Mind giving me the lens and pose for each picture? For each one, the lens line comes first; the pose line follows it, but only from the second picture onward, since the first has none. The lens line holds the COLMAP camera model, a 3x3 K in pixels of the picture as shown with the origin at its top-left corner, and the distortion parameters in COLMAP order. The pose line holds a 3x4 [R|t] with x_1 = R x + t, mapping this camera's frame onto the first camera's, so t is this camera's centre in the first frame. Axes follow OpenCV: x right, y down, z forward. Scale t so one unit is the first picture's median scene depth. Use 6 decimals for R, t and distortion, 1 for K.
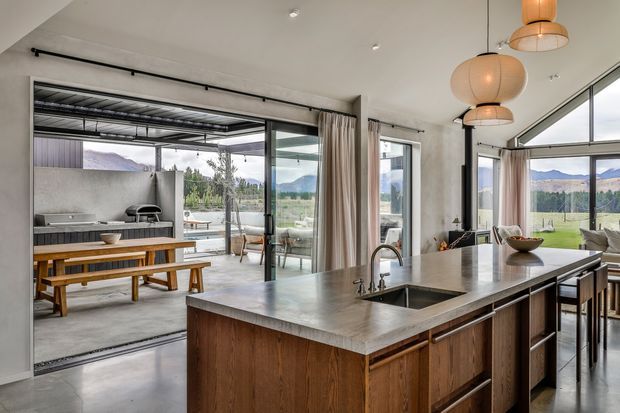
lens RADIAL K [[474.6, 0, 310.0], [0, 474.6, 196.5], [0, 0, 1]] dist [-0.000792, -0.001657]
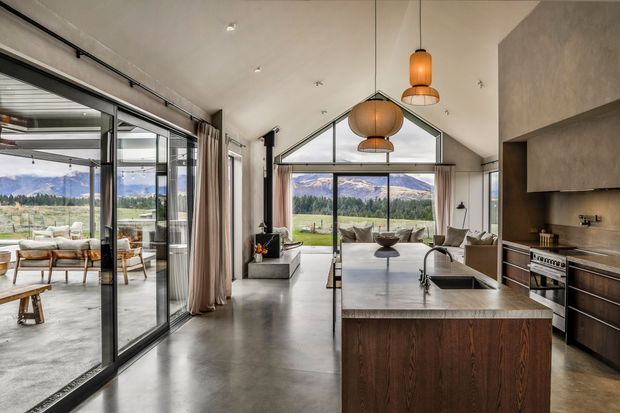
lens RADIAL K [[435.3, 0, 333.9], [0, 435.3, 204.5], [0, 0, 1]] dist [-0.040625, 0.000090]
pose [[0.746310, -0.003848, 0.665588, -0.333851], [-0.002726, 0.999957, 0.008837, -0.010669], [-0.665593, -0.008410, 0.746267, 0.111593]]
